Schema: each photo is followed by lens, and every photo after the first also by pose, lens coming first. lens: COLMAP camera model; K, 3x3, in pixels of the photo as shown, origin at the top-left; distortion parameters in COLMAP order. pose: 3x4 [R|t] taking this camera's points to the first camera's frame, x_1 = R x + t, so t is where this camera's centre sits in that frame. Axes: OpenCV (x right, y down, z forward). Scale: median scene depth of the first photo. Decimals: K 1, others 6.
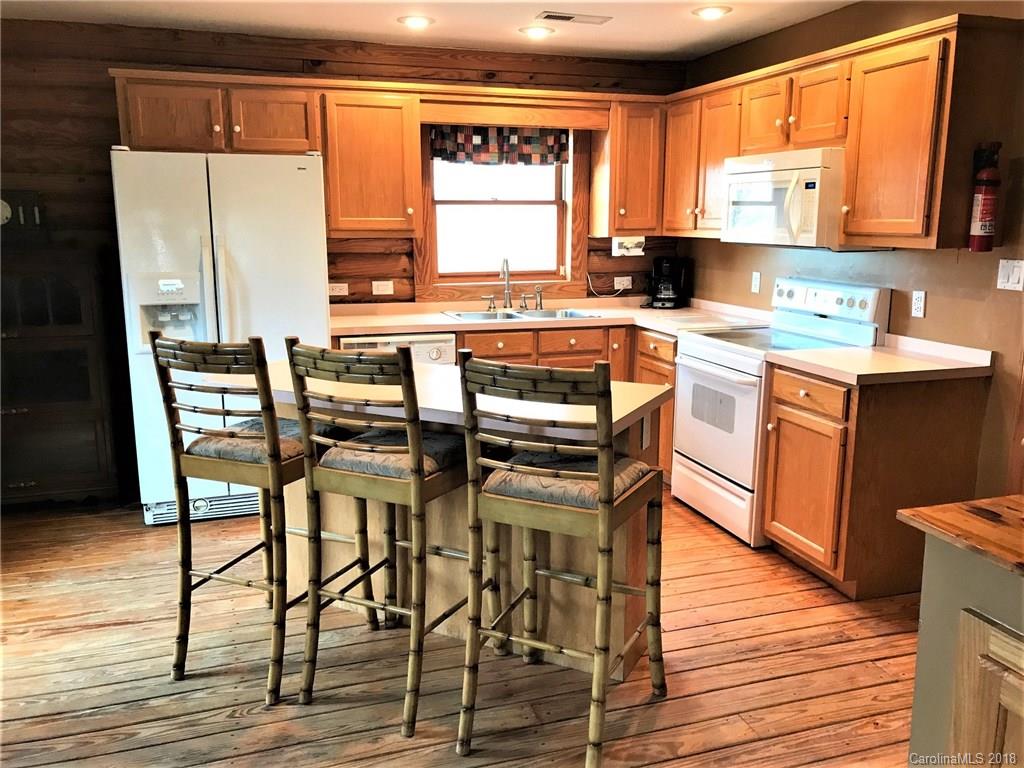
lens RADIAL K [[848.1, 0, 516.2], [0, 848.1, 388.3], [0, 0, 1]] dist [0.032847, 0.004565]
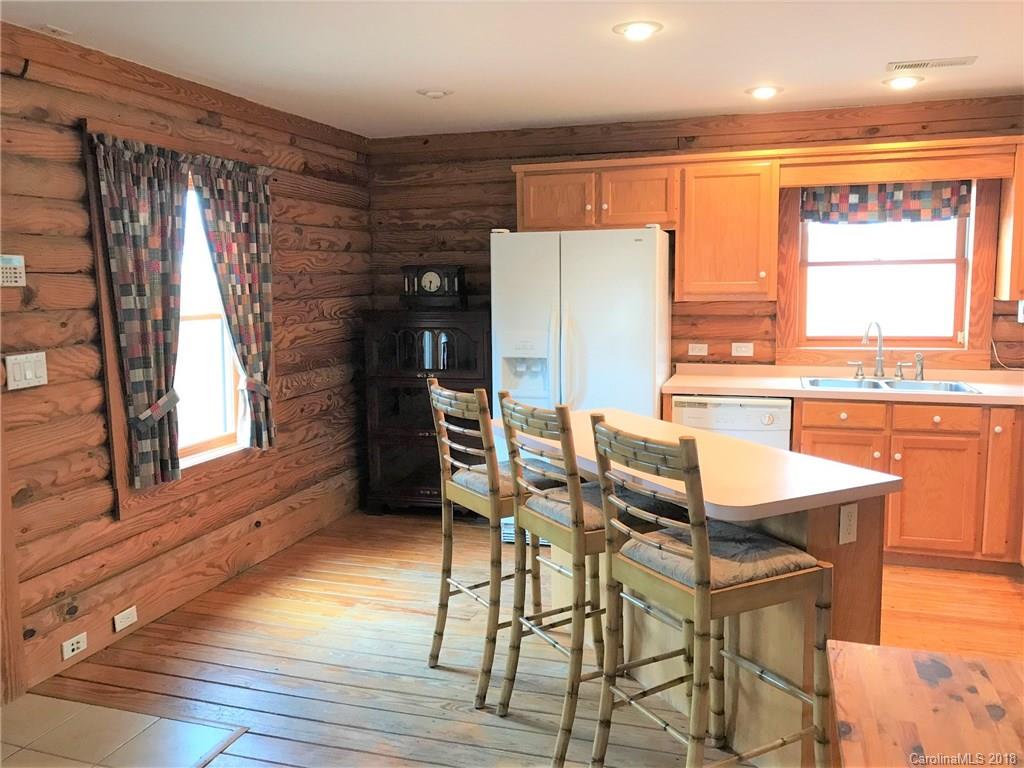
lens RADIAL K [[848.1, 0, 520.2], [0, 848.1, 380.6], [0, 0, 1]] dist [0.032847, 0.004565]
pose [[0.815751, 0.061871, -0.575085, 0.215854], [-0.101029, 0.994219, -0.036345, -0.018556], [0.569512, 0.087748, 0.817286, 0.028545]]
